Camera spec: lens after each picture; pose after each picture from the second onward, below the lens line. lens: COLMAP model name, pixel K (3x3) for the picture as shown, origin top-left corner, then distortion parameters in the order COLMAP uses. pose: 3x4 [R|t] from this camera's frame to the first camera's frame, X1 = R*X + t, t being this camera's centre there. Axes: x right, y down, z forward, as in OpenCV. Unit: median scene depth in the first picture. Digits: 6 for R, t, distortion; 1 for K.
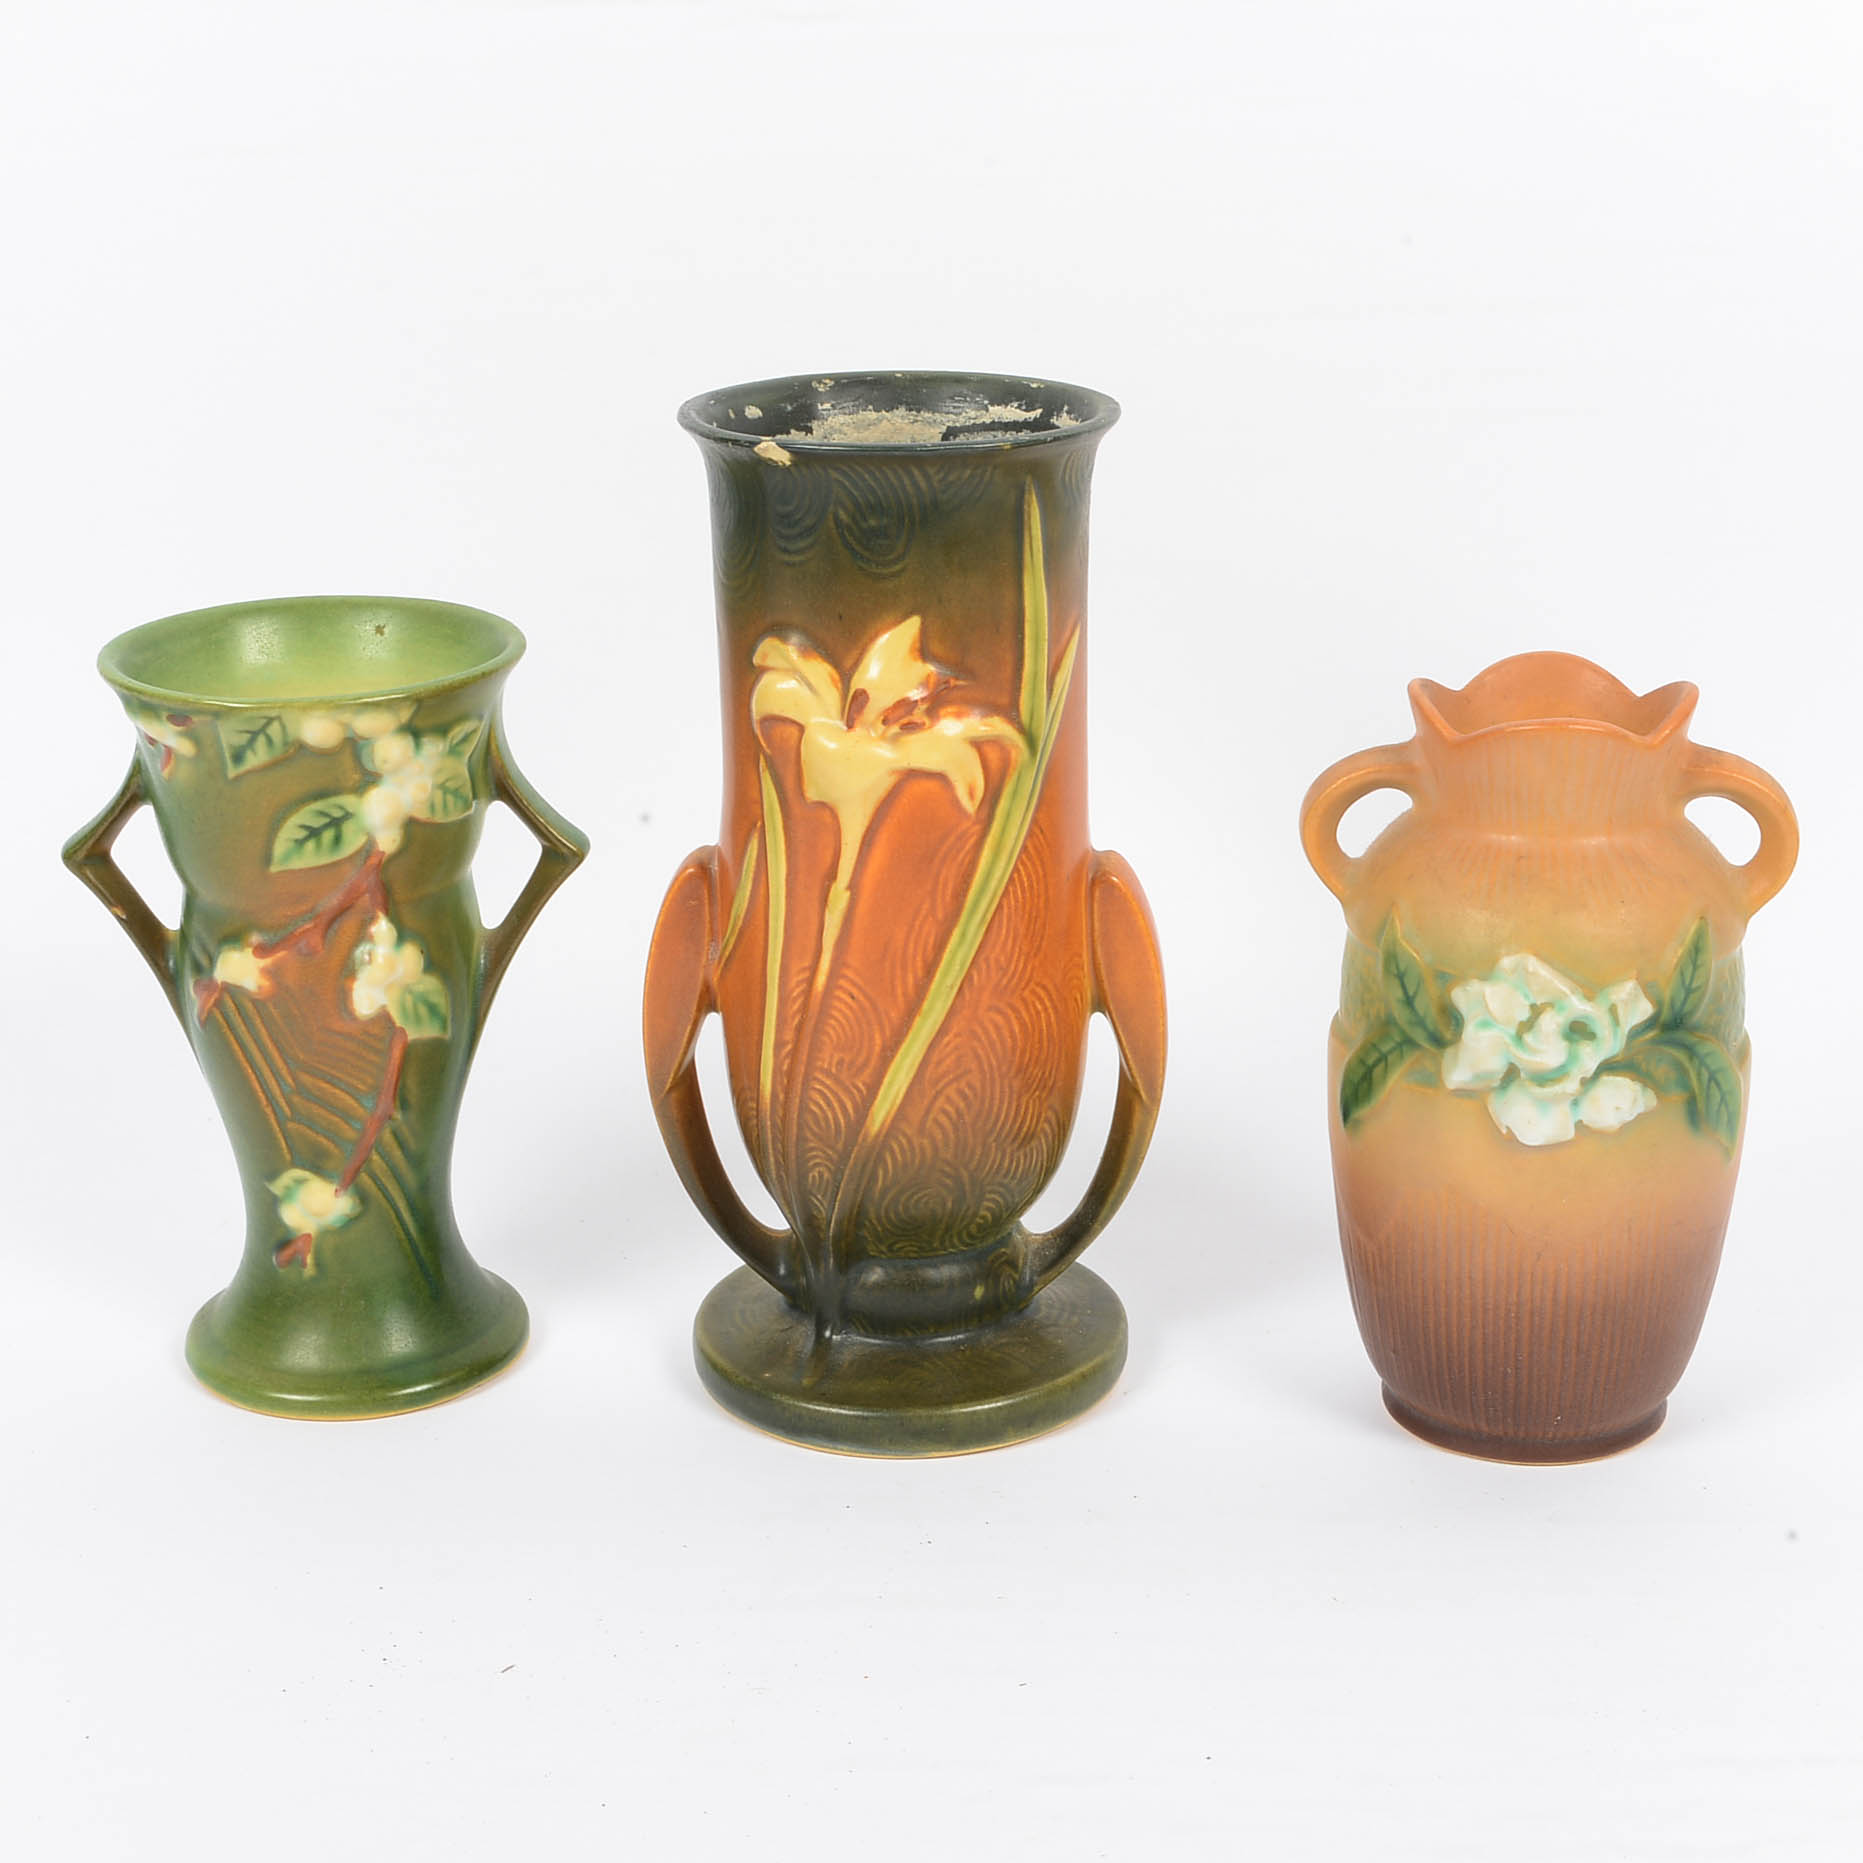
lens RADIAL K [[3248.8, 0, 924.8], [0, 3248.8, 931.7], [0, 0, 1]] dist [-0.044471, 0.000000]
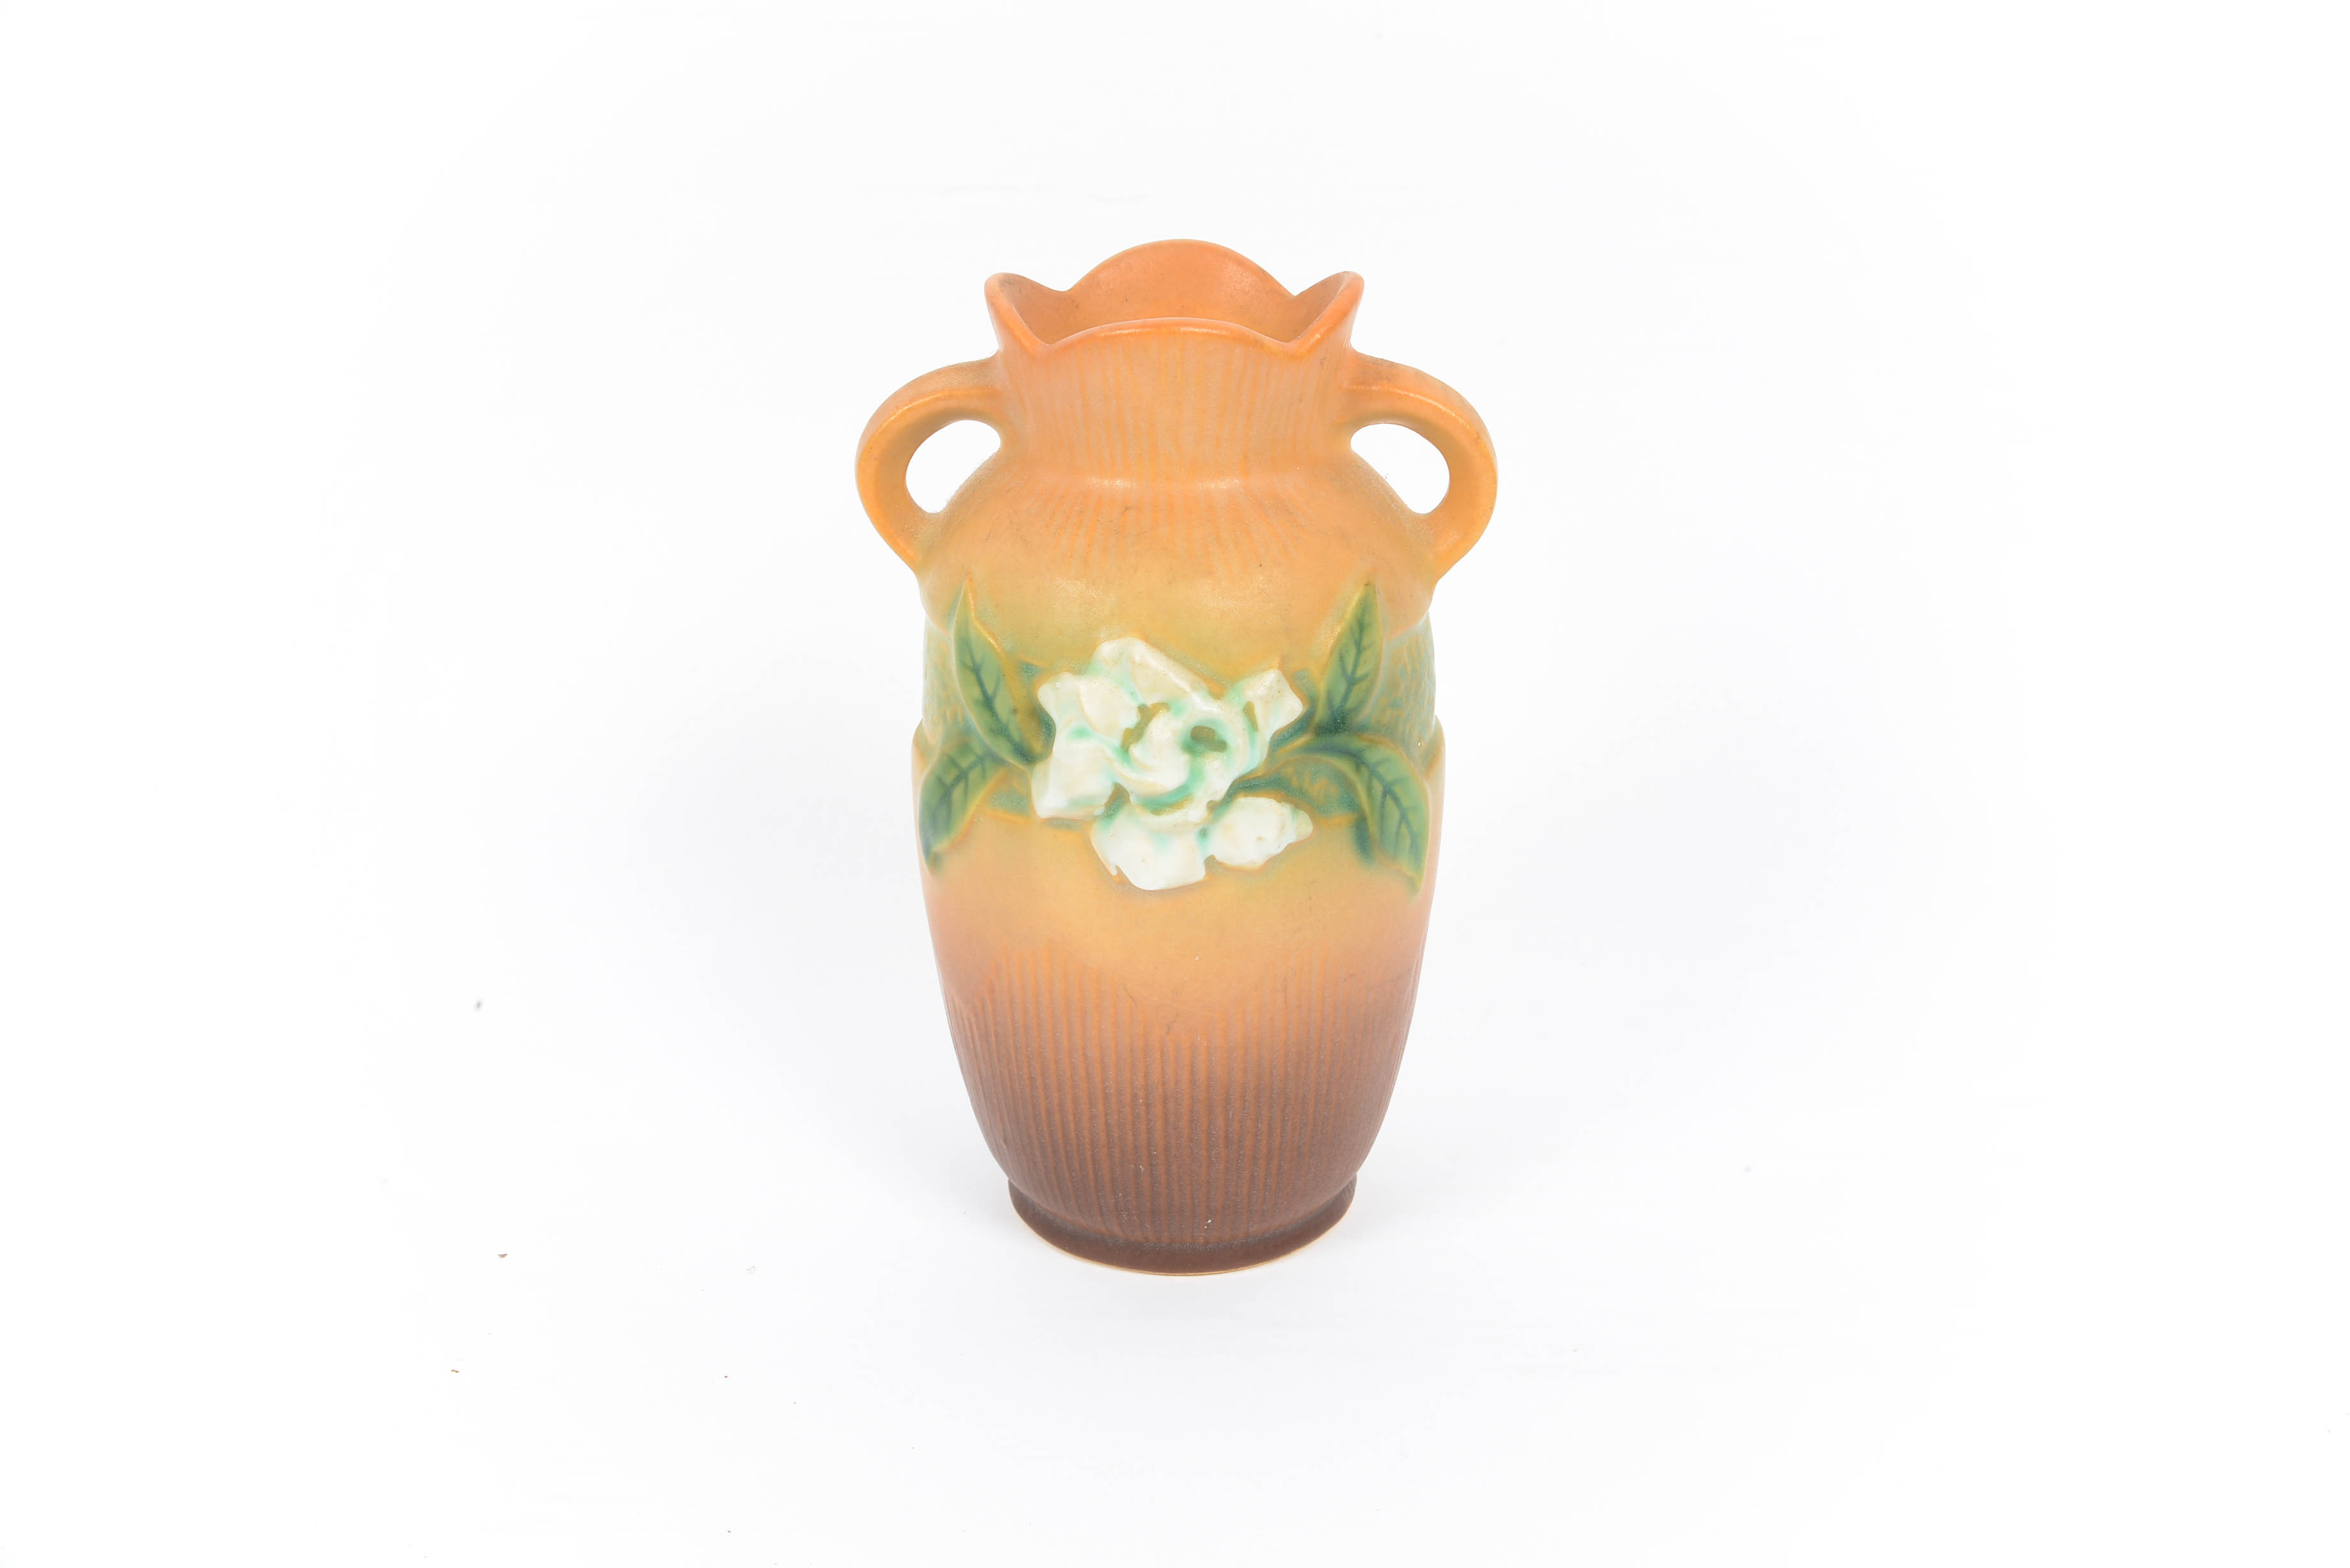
lens RADIAL K [[2615.9, 0, 1164.2], [0, 2615.9, 776.3], [0, 0, 1]] dist [-0.024549, 0.000000]
pose [[0.995092, -0.028338, 0.094811, 0.131392], [0.020865, 0.996664, 0.078902, -0.008559], [-0.096730, -0.076536, 0.992364, 0.389425]]
